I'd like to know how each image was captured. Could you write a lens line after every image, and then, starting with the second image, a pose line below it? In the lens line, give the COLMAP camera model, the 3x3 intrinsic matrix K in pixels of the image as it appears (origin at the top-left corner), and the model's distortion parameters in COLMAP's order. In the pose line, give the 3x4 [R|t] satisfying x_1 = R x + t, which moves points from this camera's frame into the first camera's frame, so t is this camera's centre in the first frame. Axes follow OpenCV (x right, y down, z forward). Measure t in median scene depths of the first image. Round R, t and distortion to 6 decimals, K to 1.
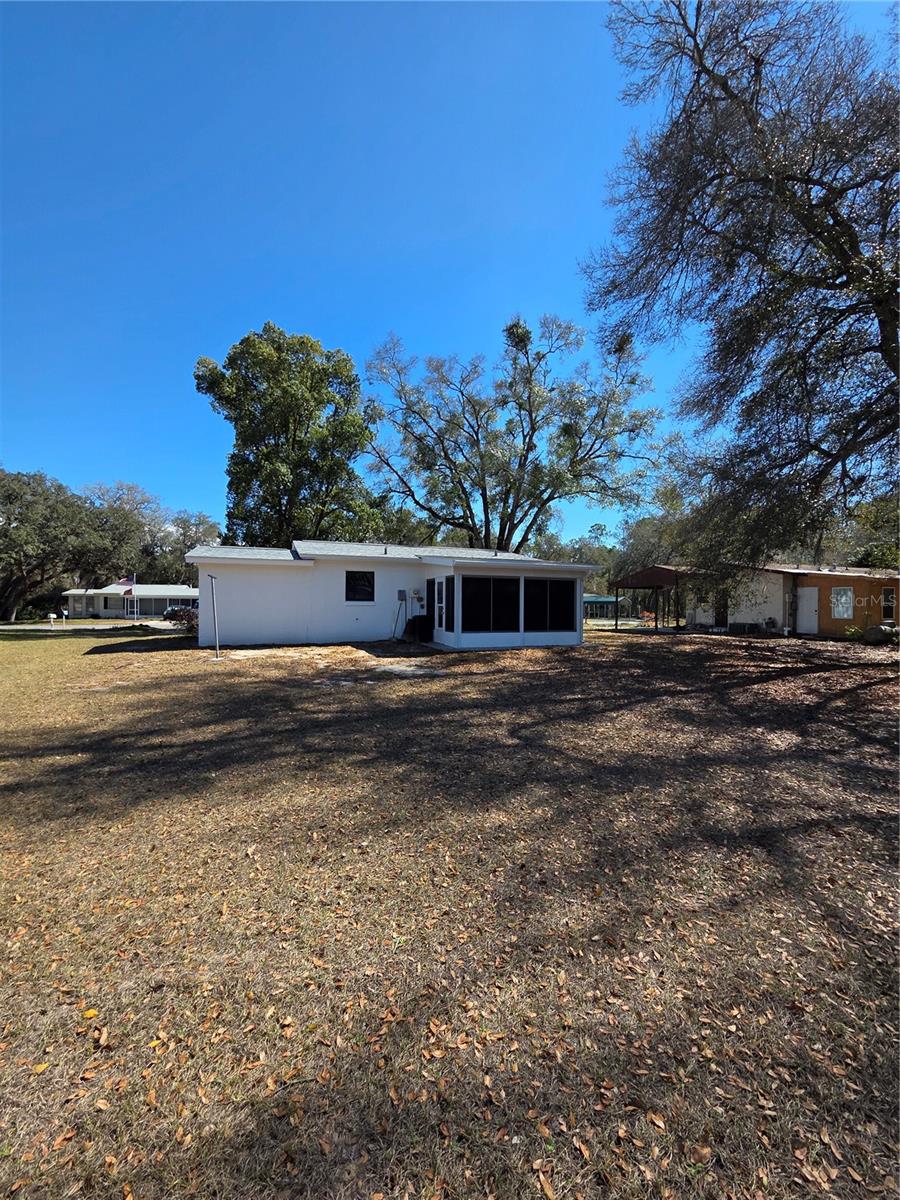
lens RADIAL K [[492.1, 0, 448.9], [0, 492.1, 605.8], [0, 0, 1]] dist [-0.002070, 0.000642]
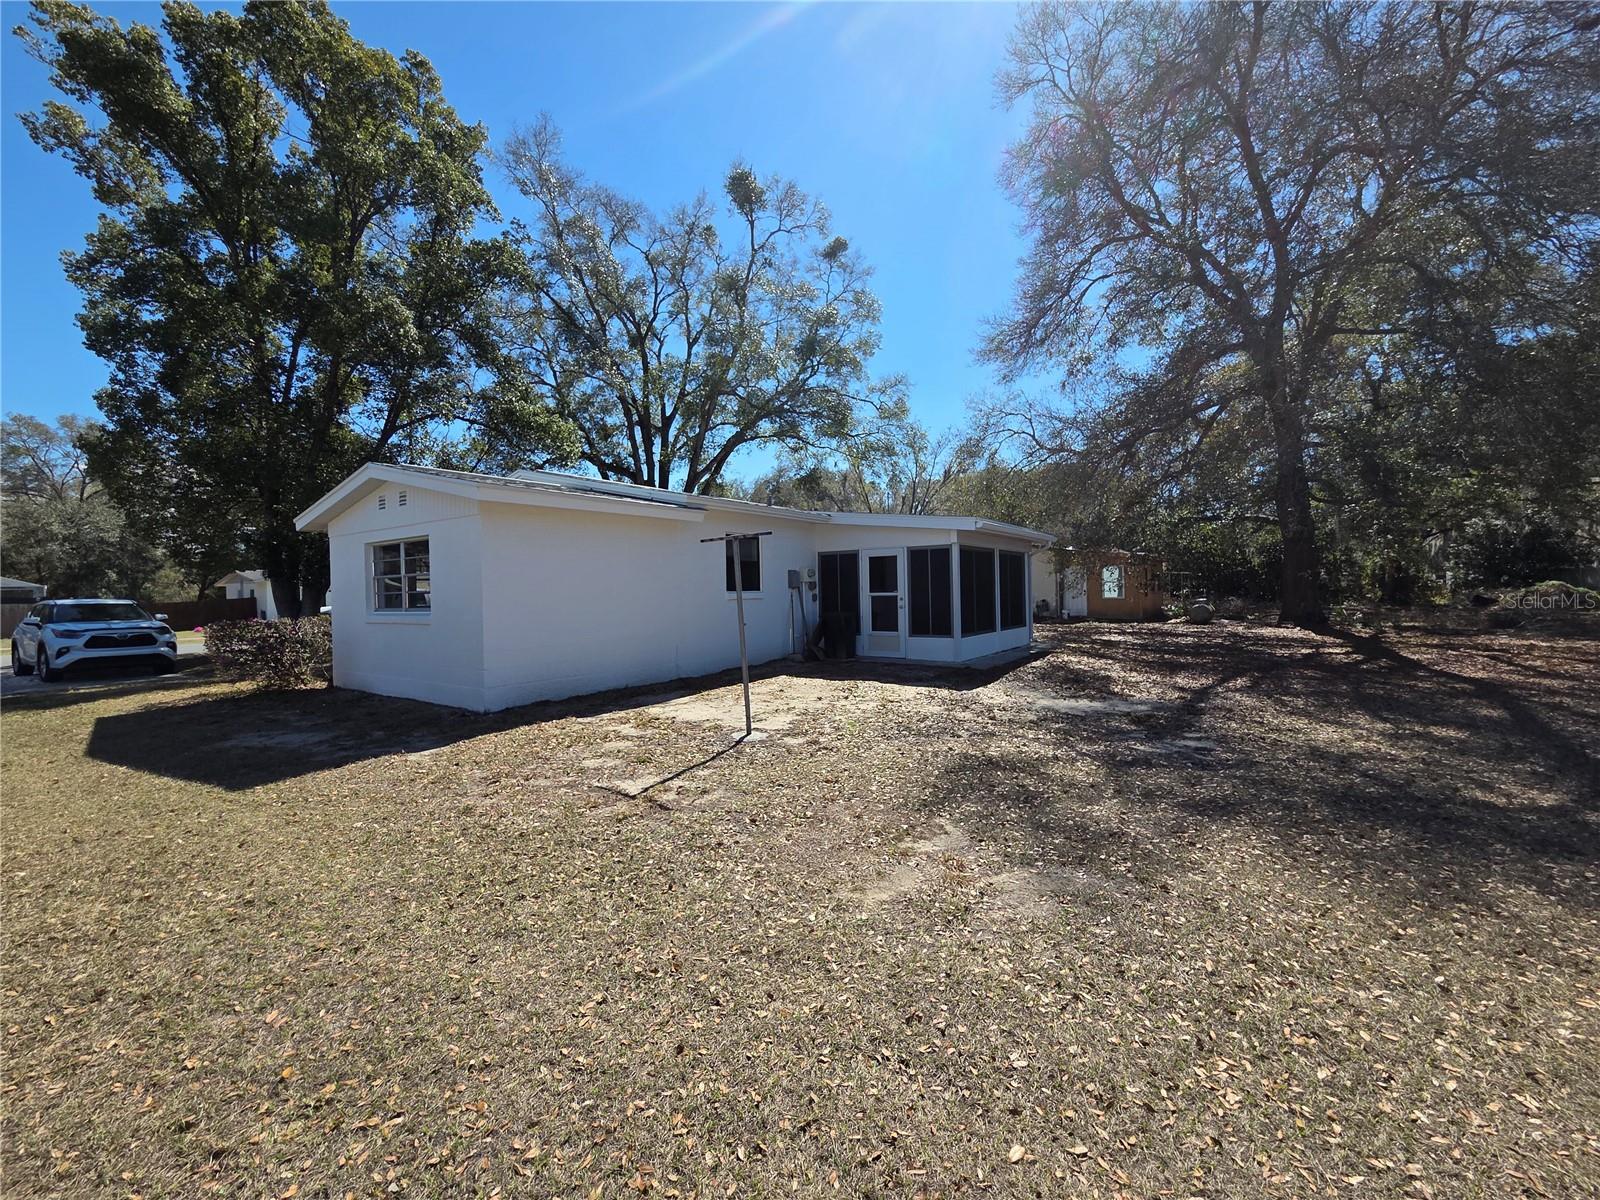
lens RADIAL K [[656.2, 0, 801.3], [0, 656.2, 593.0], [0, 0, 1]] dist [-0.002070, 0.000642]
pose [[0.822570, -0.024113, 0.568153, -0.673700], [0.022467, 0.999699, 0.009901, -0.016982], [-0.568220, 0.004620, 0.822864, 0.468152]]
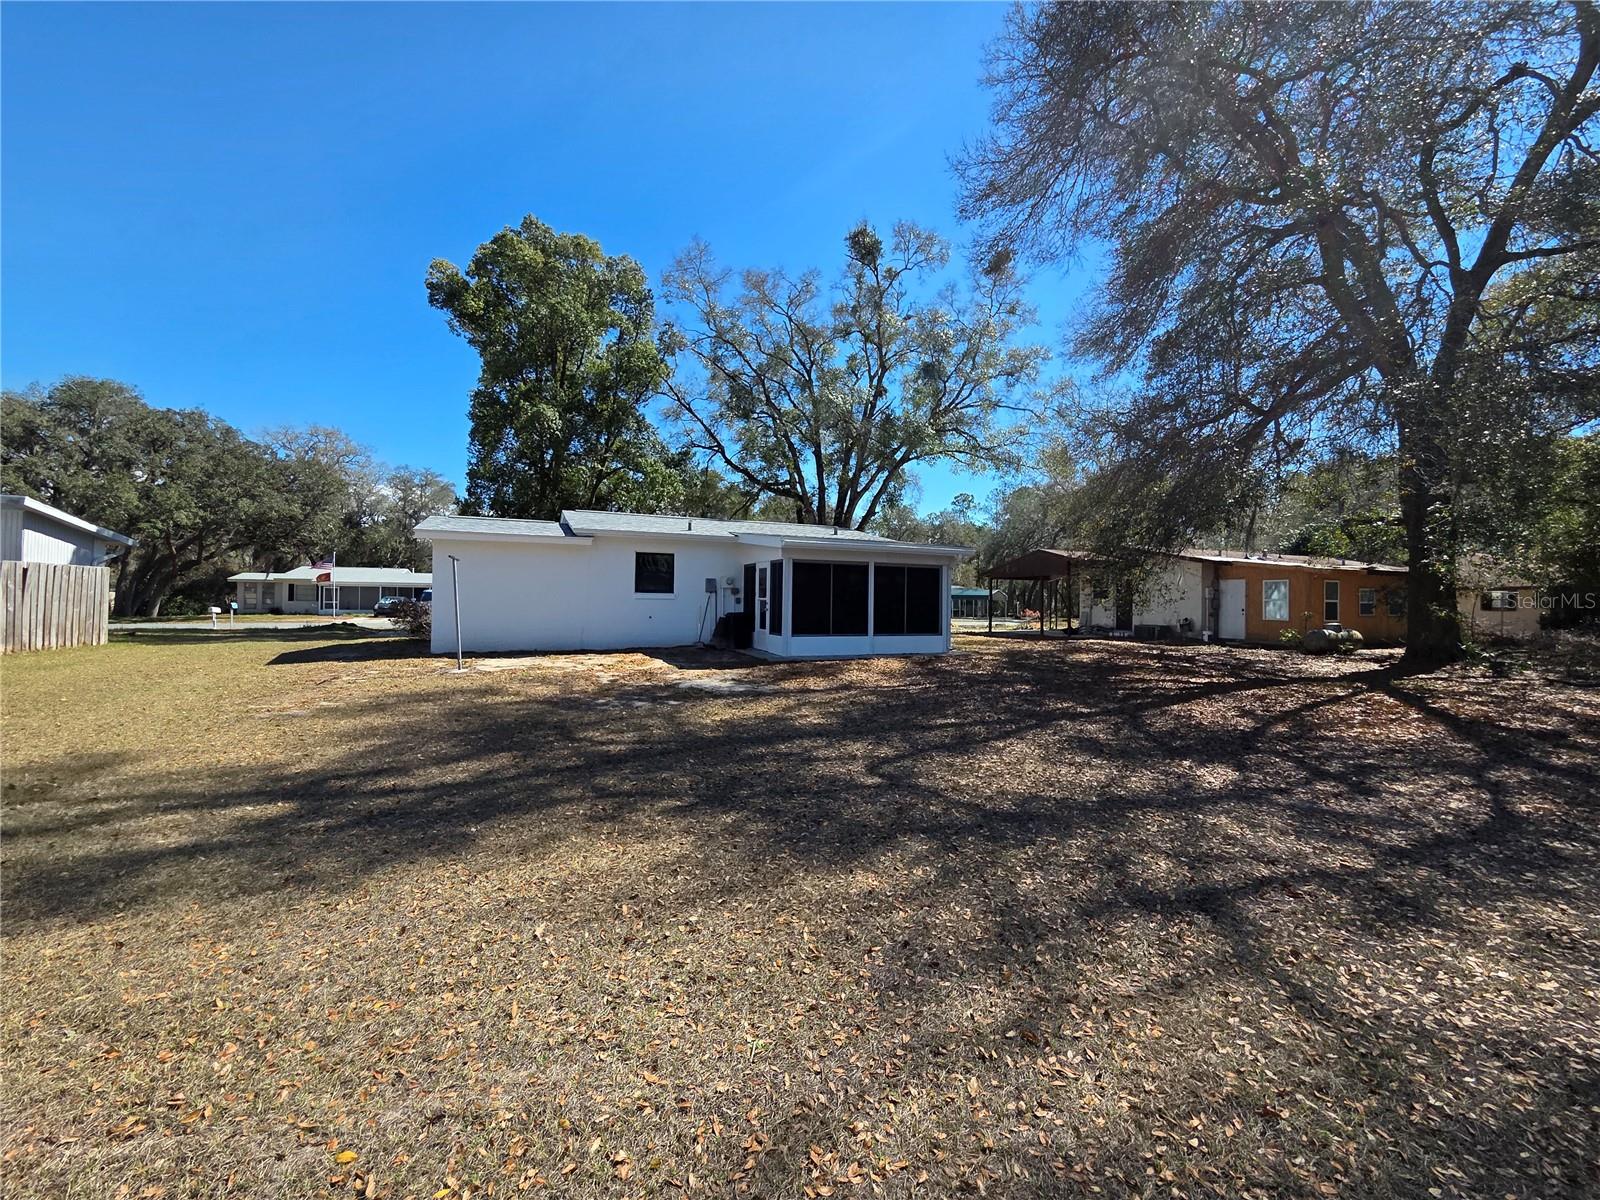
lens RADIAL K [[656.2, 0, 802.7], [0, 656.2, 590.2], [0, 0, 1]] dist [-0.002070, 0.000642]
pose [[0.998421, 0.008130, 0.055582, -0.015180], [-0.007319, 0.999864, -0.014778, -0.001046], [-0.055695, 0.014348, 0.998345, -0.003787]]
